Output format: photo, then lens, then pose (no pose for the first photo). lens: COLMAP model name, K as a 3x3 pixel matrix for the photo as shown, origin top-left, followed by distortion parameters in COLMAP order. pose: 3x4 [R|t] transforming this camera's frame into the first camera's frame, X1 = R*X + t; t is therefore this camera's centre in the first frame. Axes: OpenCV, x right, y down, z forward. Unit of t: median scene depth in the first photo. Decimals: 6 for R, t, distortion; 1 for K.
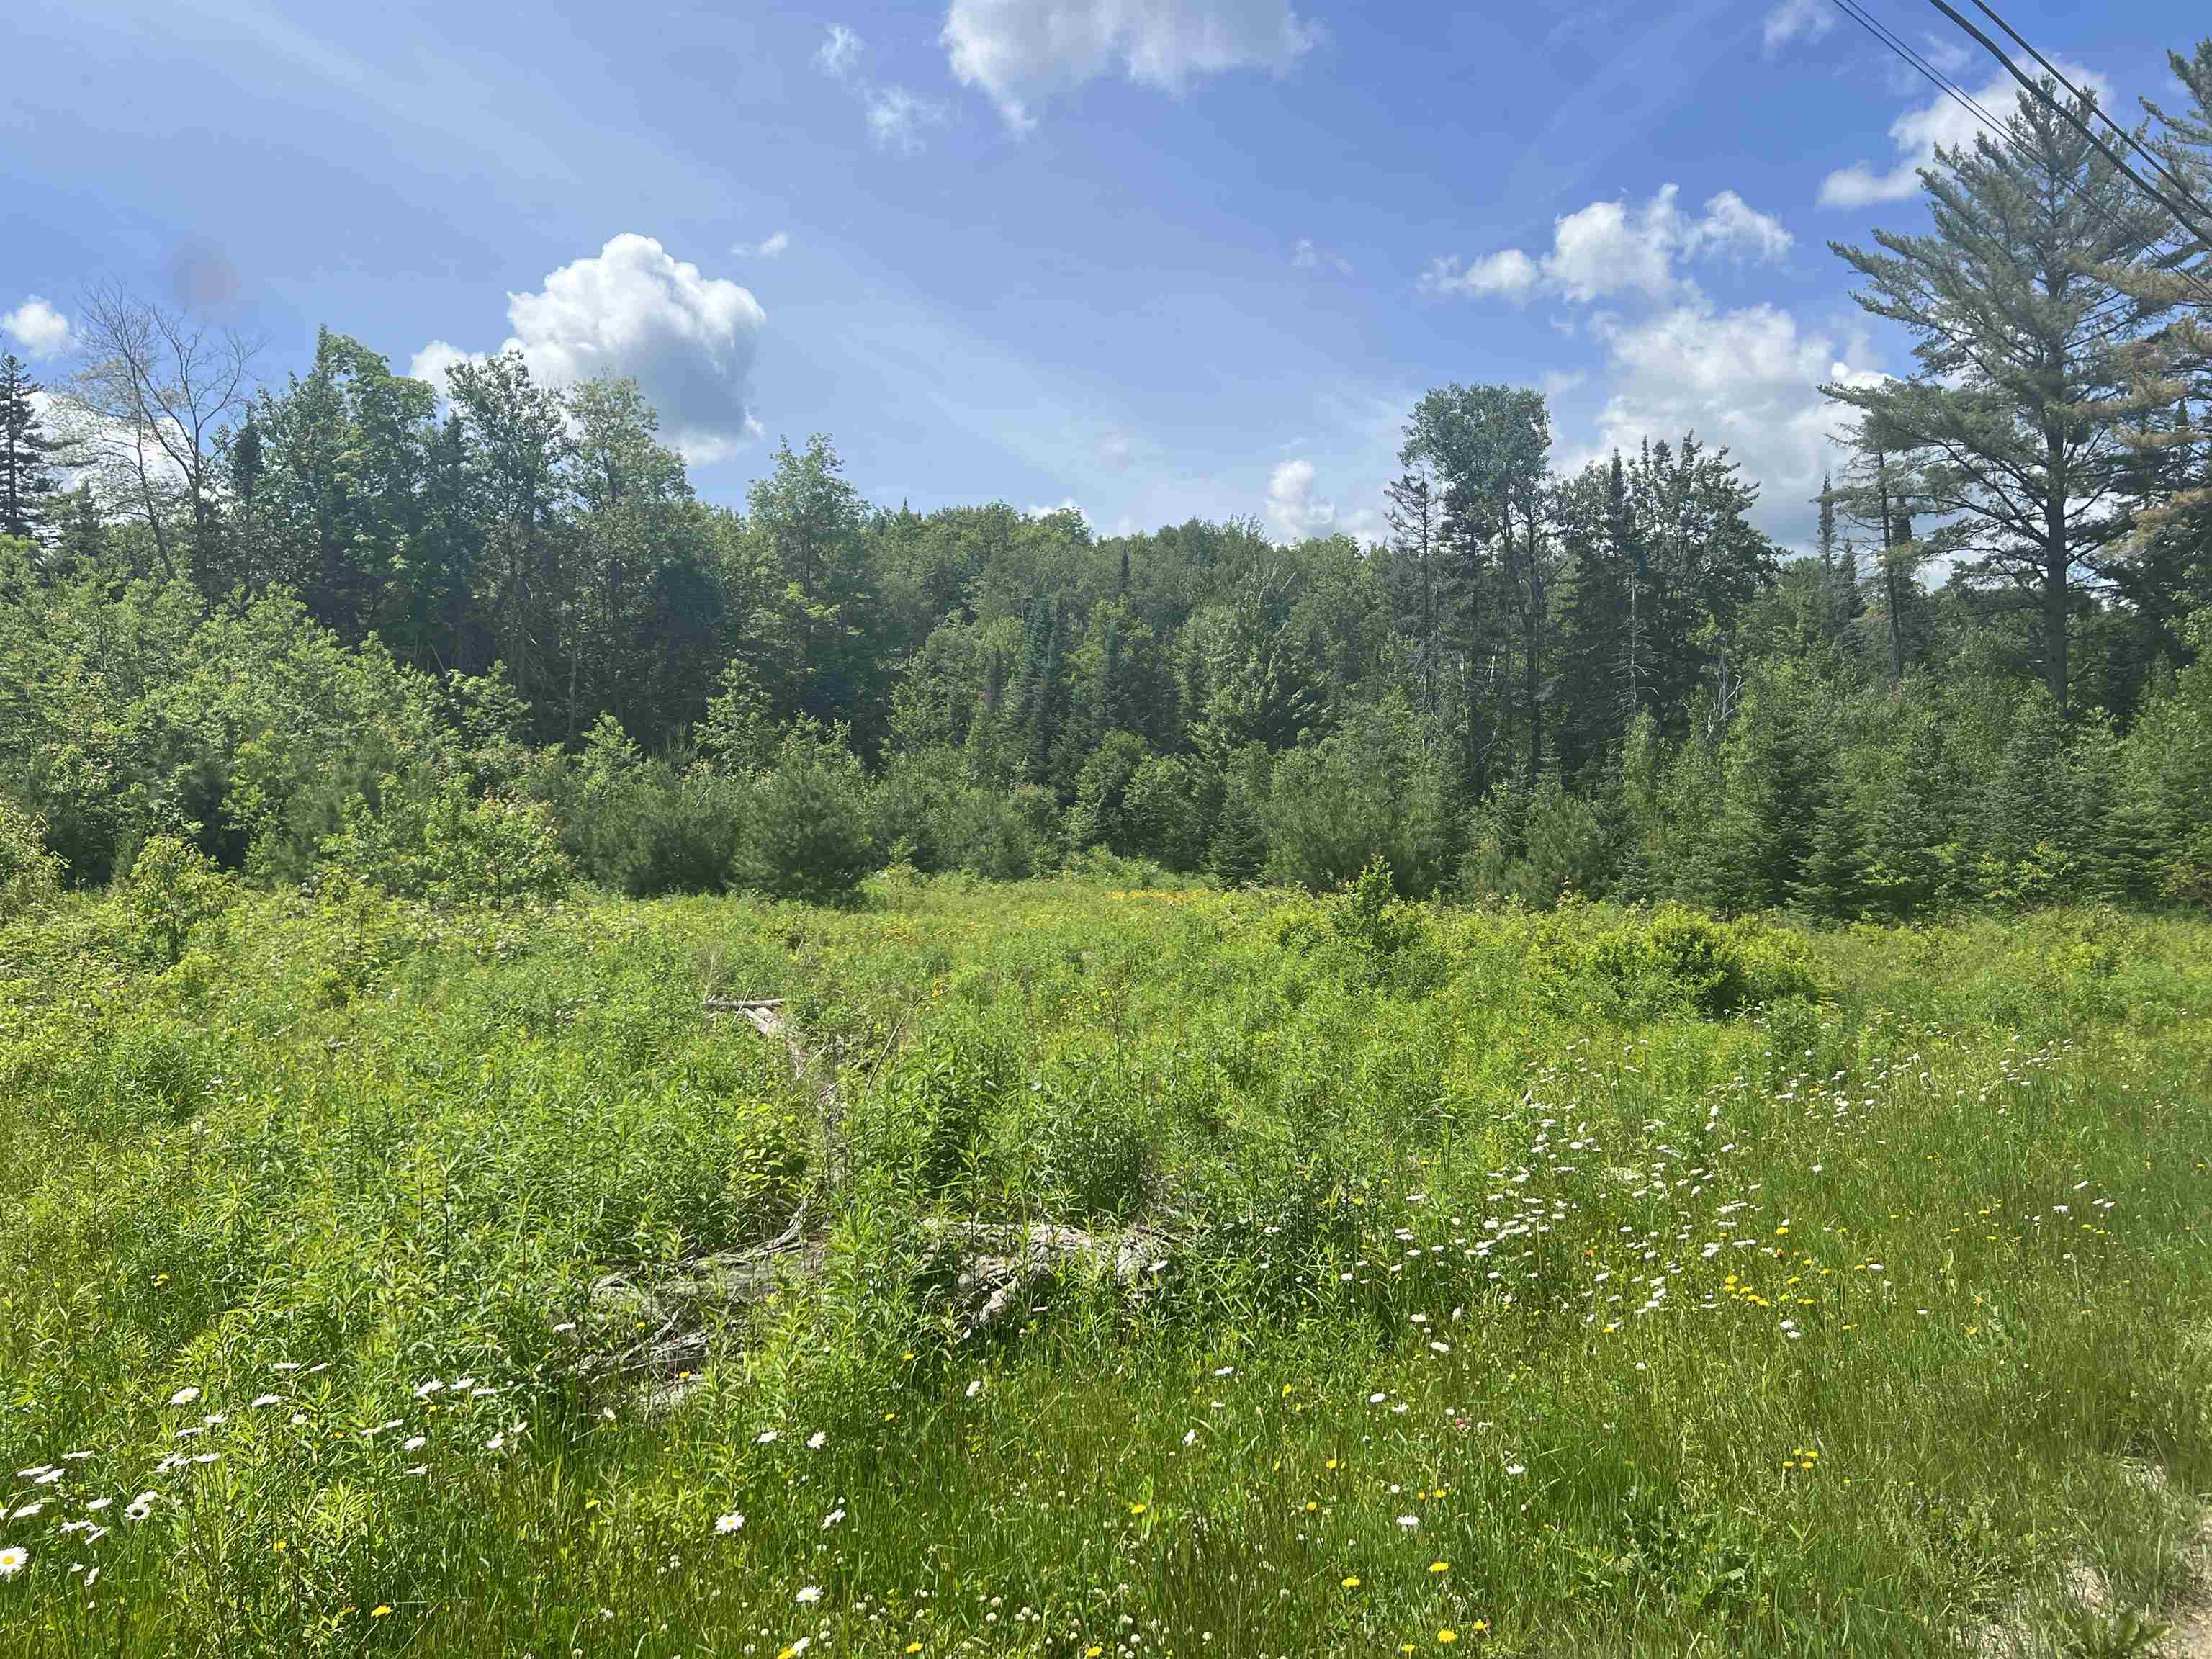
lens RADIAL K [[1673.4, 0, 1107.5], [0, 1673.4, 815.9], [0, 0, 1]] dist [0.061941, -0.061810]
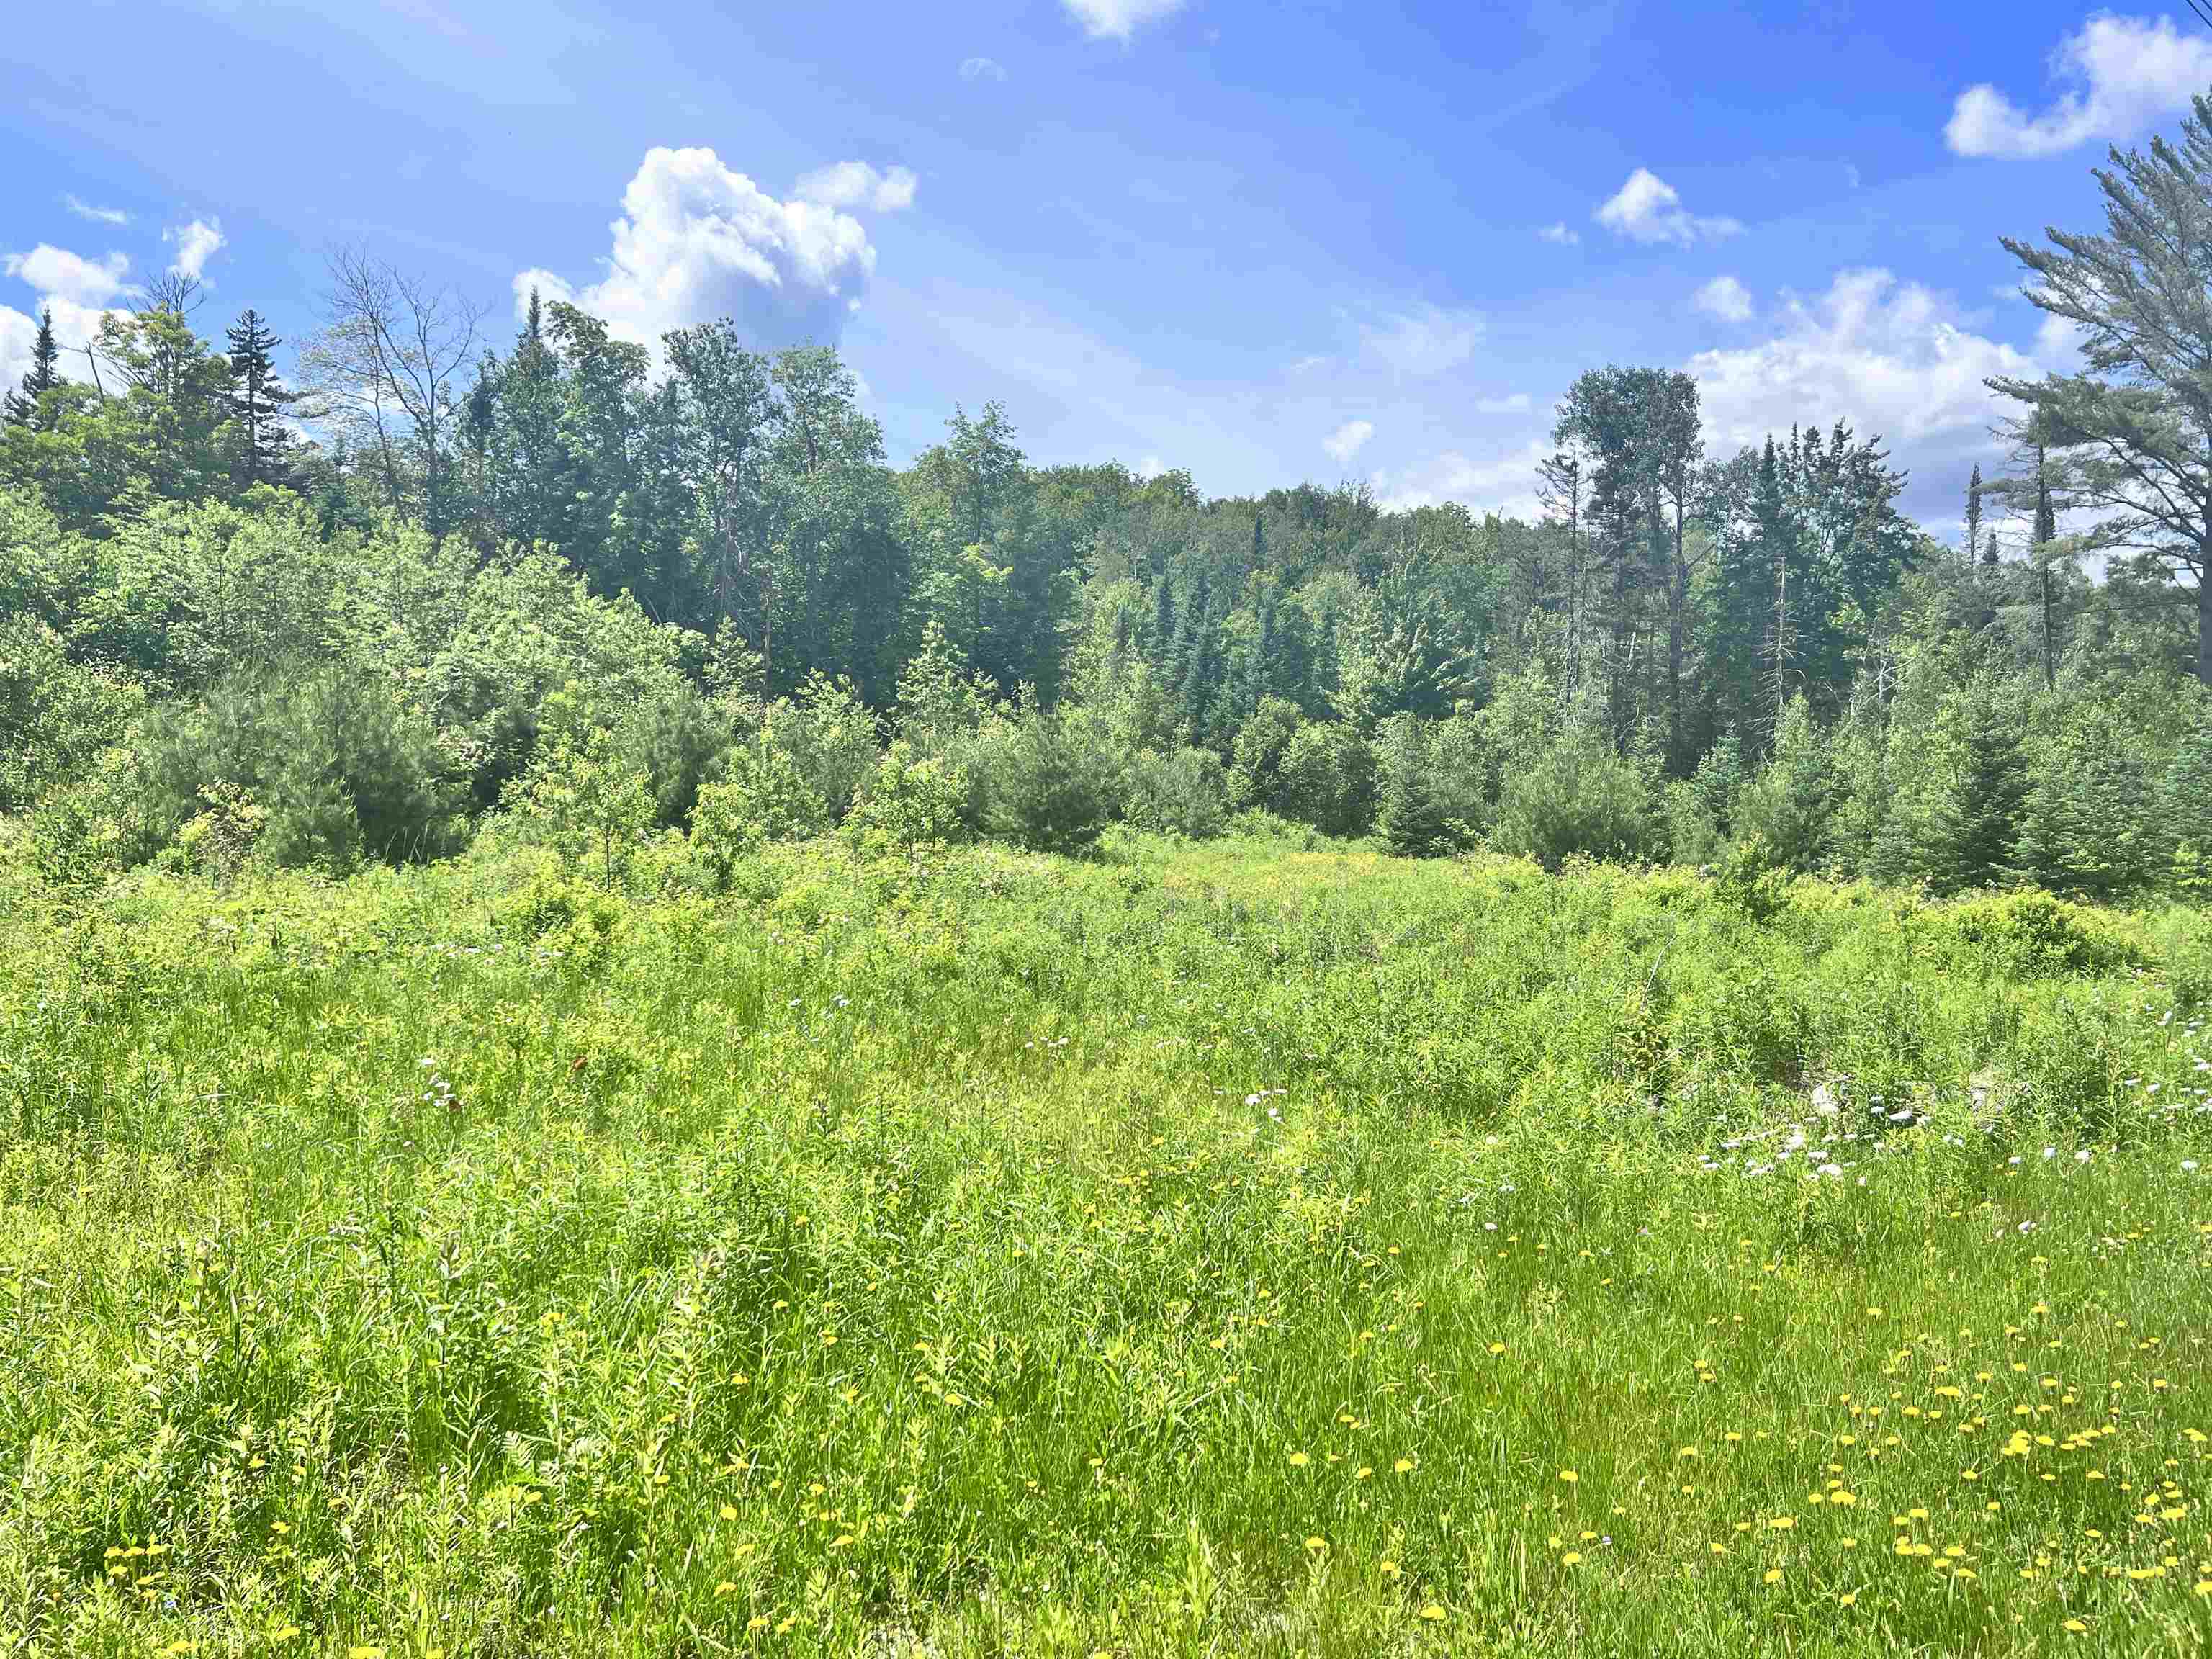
lens RADIAL K [[1670.2, 0, 1135.4], [0, 1670.2, 832.7], [0, 0, 1]] dist [0.071616, -0.086233]
pose [[0.999181, 0.031749, -0.025083, -0.058676], [-0.030856, 0.998903, 0.035227, -0.001209], [0.026174, -0.034424, 0.999065, -0.045147]]
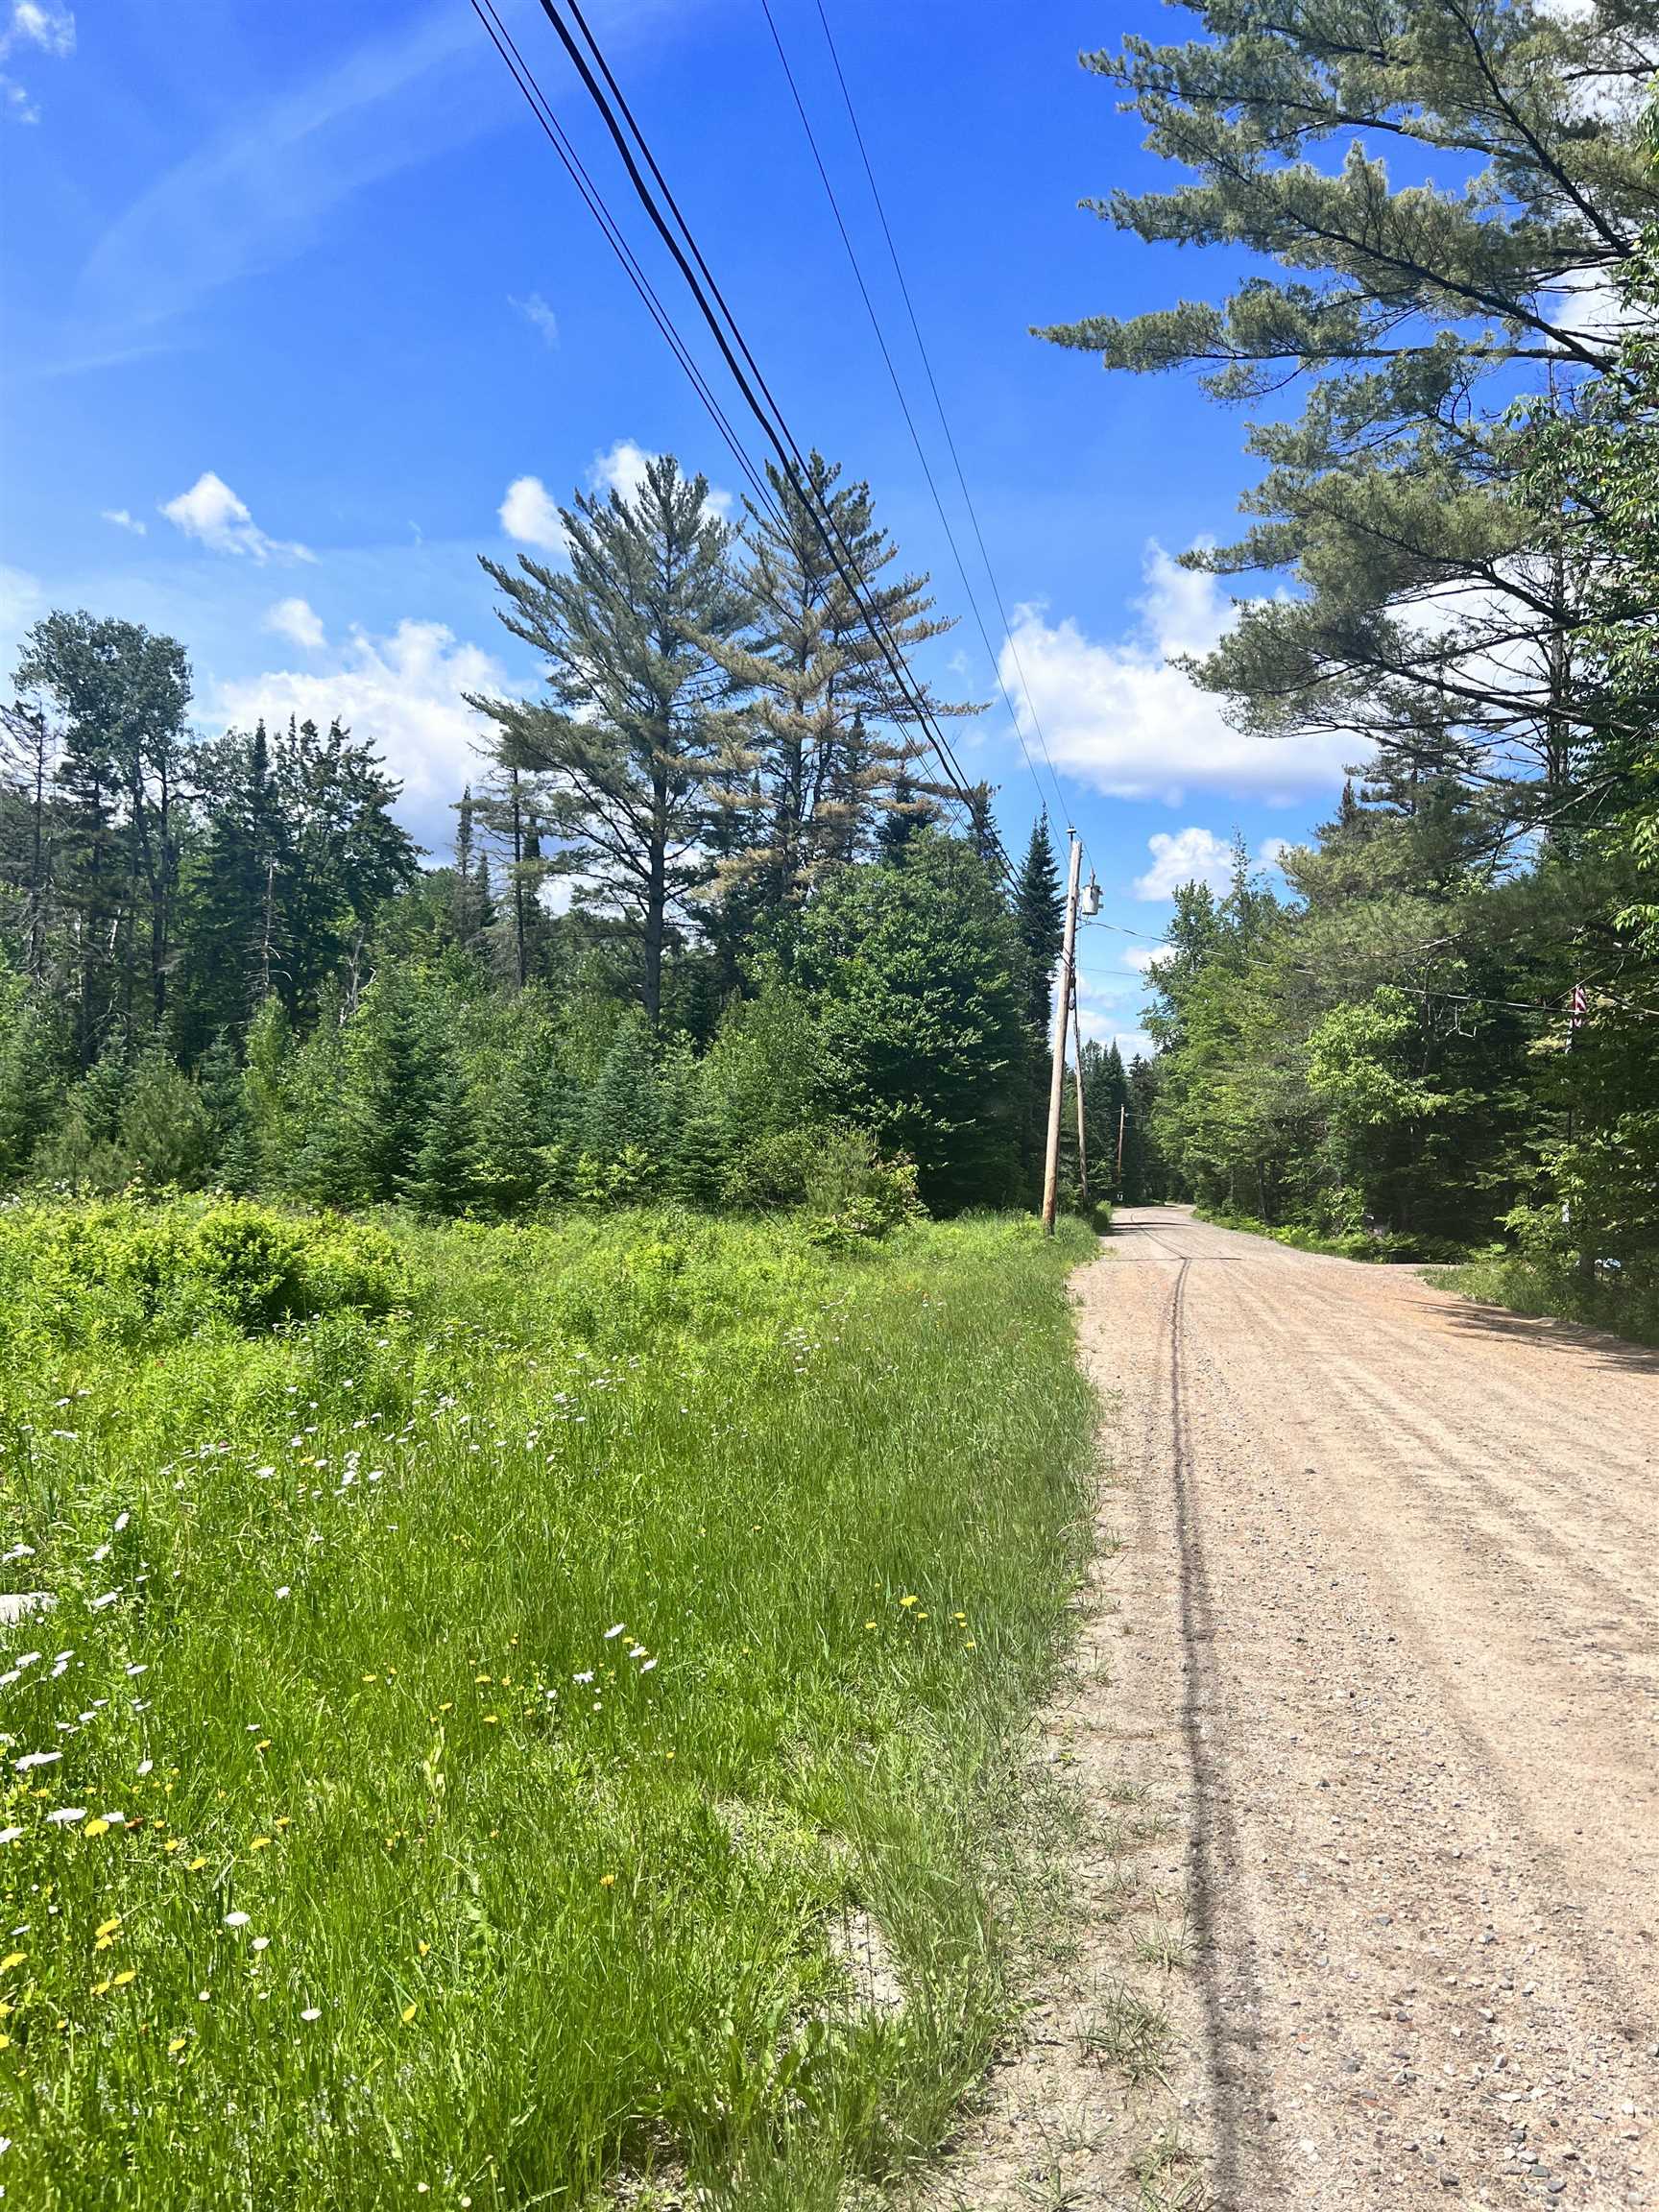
lens RADIAL K [[1643.6, 0, 945.2], [0, 1643.6, 1203.6], [0, 0, 1]] dist [0.000132, -0.090172]
pose [[0.770072, 0.021057, 0.637609, 0.022241], [-0.056338, 0.997795, 0.035090, 0.001972], [-0.635464, -0.062943, 0.769560, 0.037270]]
